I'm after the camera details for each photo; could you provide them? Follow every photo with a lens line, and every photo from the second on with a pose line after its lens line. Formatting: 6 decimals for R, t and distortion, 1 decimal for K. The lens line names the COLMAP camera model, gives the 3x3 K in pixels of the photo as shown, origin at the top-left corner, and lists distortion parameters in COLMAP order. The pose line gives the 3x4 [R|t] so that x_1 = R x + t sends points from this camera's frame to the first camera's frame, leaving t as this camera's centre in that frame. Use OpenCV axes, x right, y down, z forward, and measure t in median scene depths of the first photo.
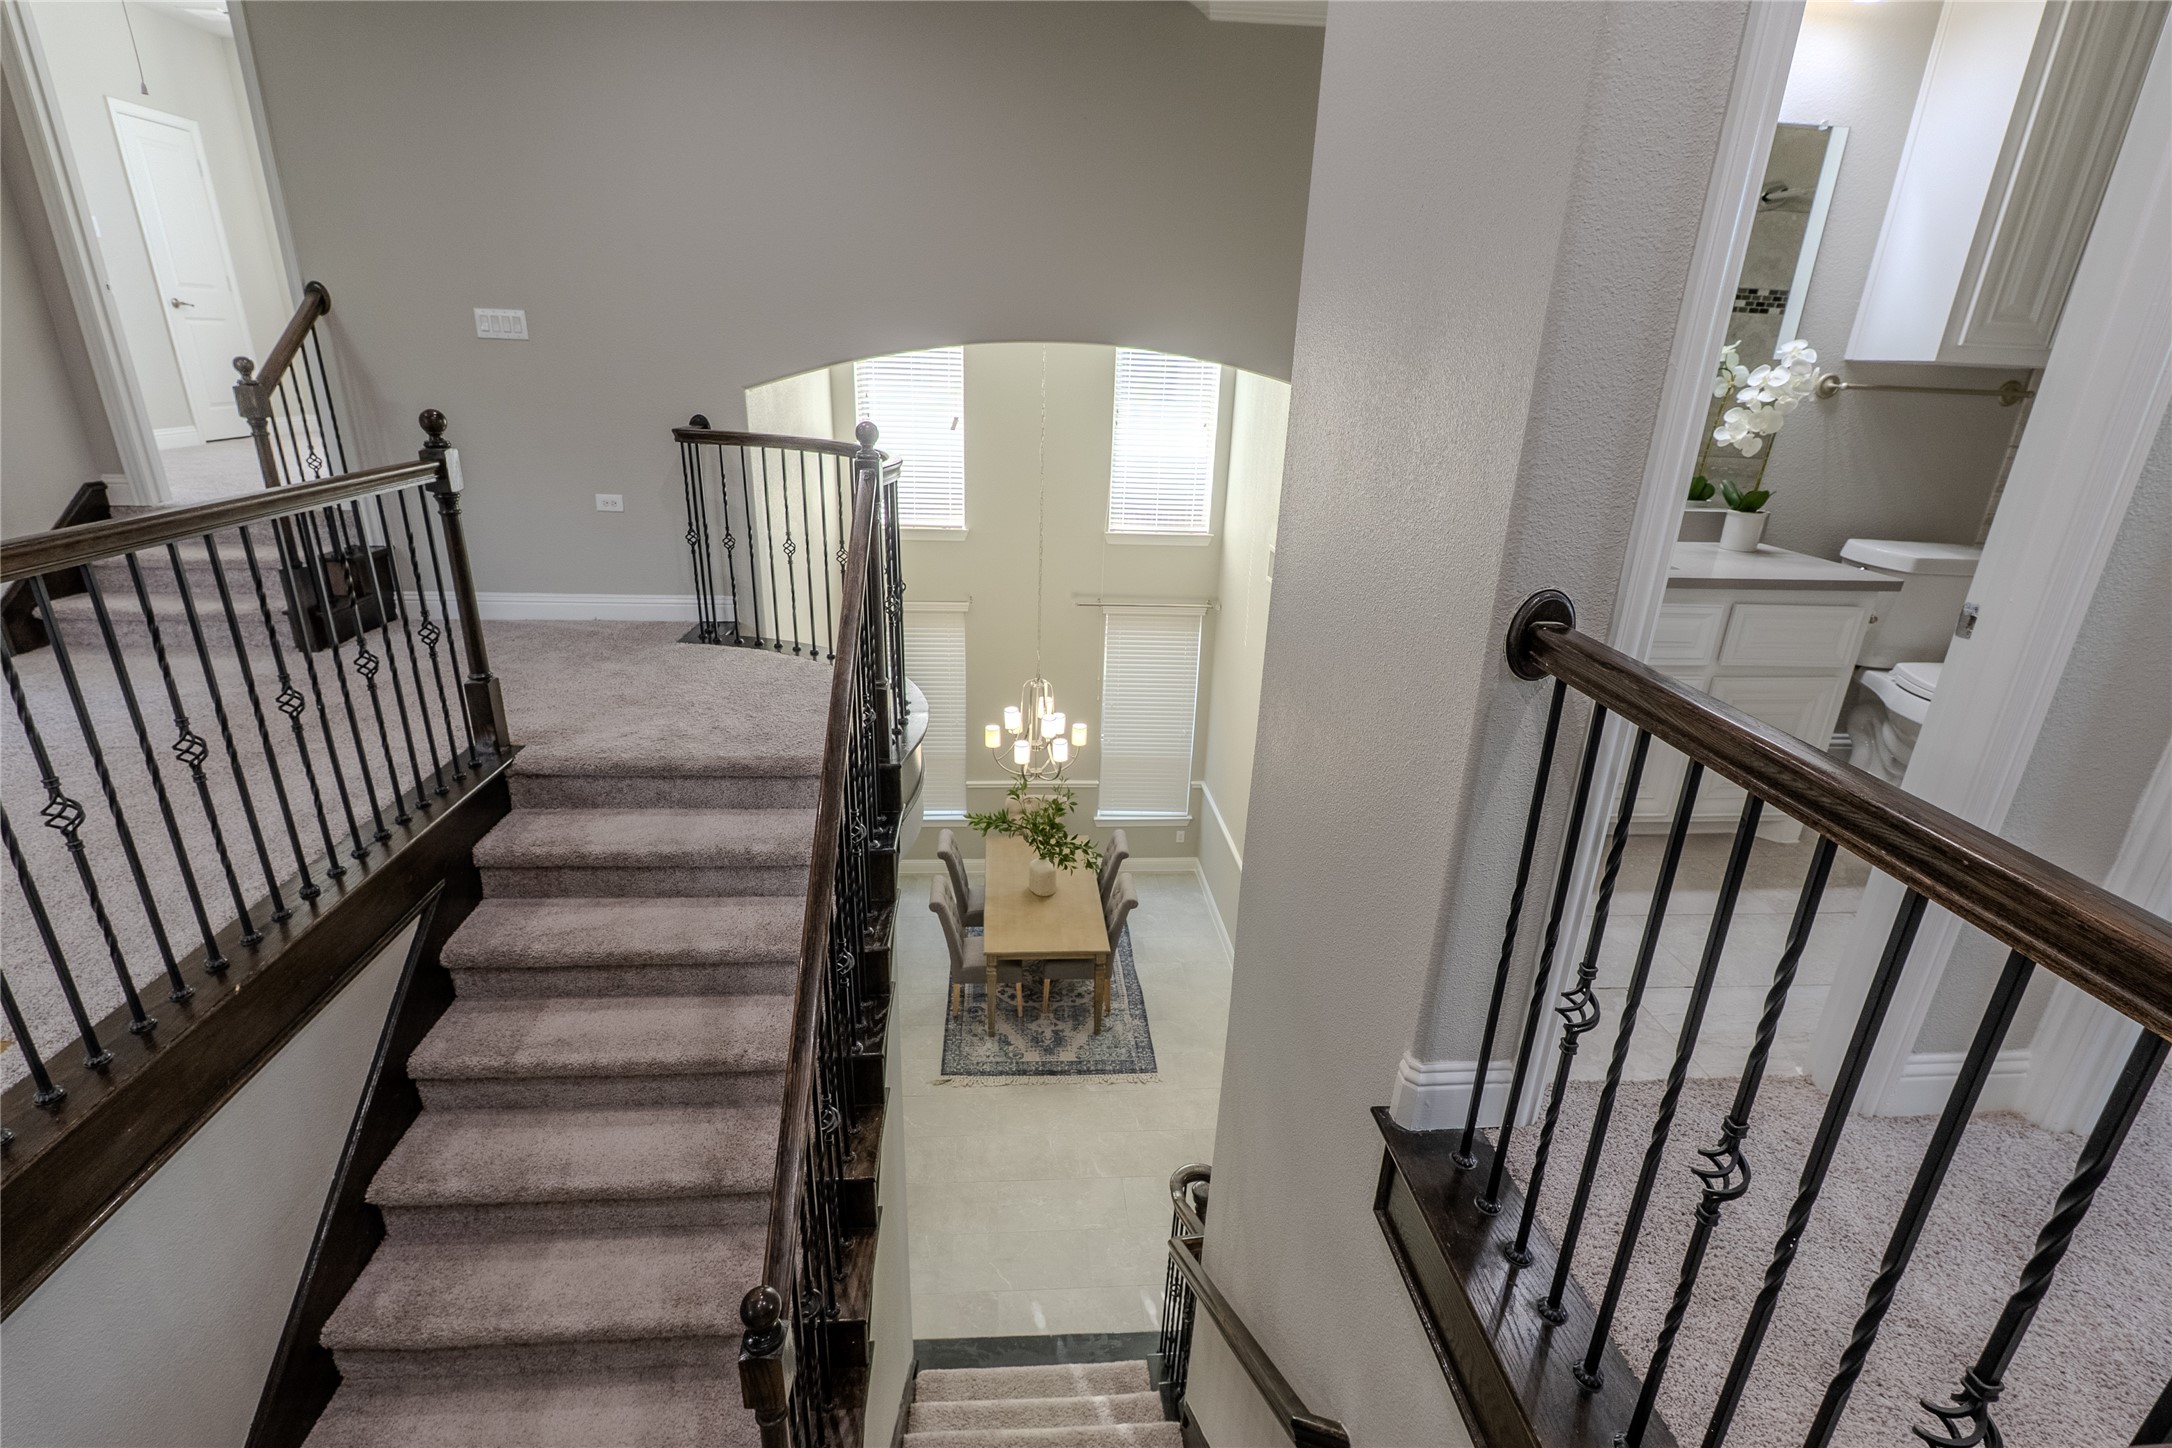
lens RADIAL K [[984.7, 0, 1084.6], [0, 984.7, 726.3], [0, 0, 1]] dist [-0.009686, 0.001005]
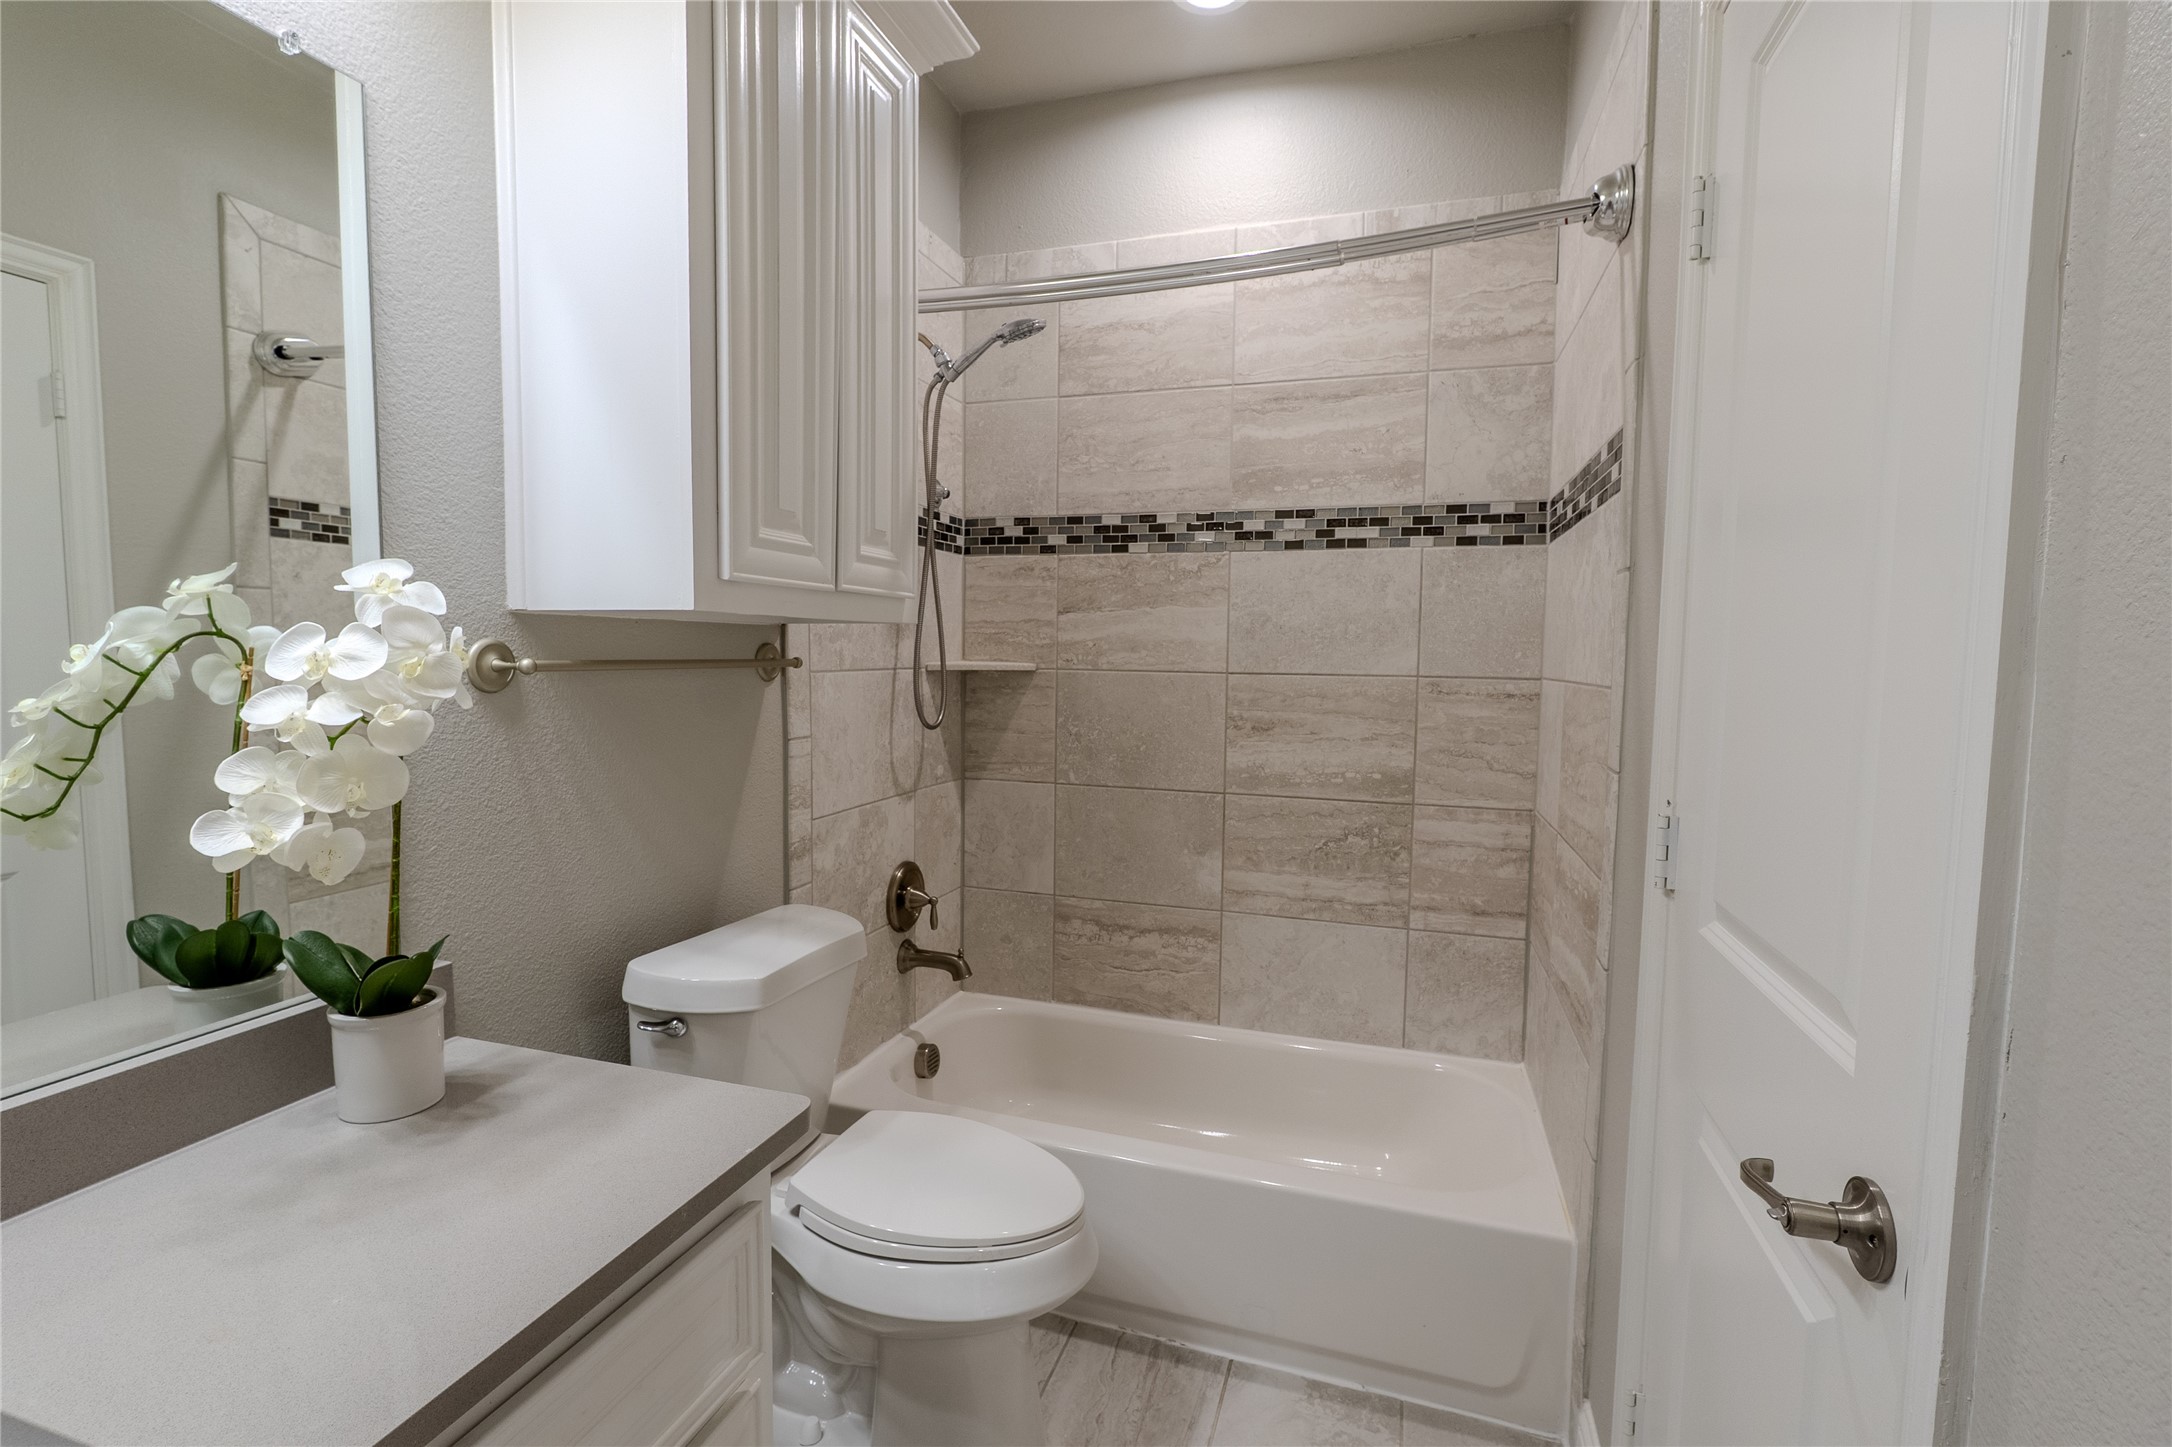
lens RADIAL K [[984.7, 0, 1084.6], [0, 984.7, 725.8], [0, 0, 1]] dist [-0.009686, 0.001005]
pose [[0.381131, -0.101865, 0.918892, 0.358701], [0.329371, 0.943658, -0.032004, -0.174629], [-0.863860, 0.314854, 0.393208, 0.478698]]
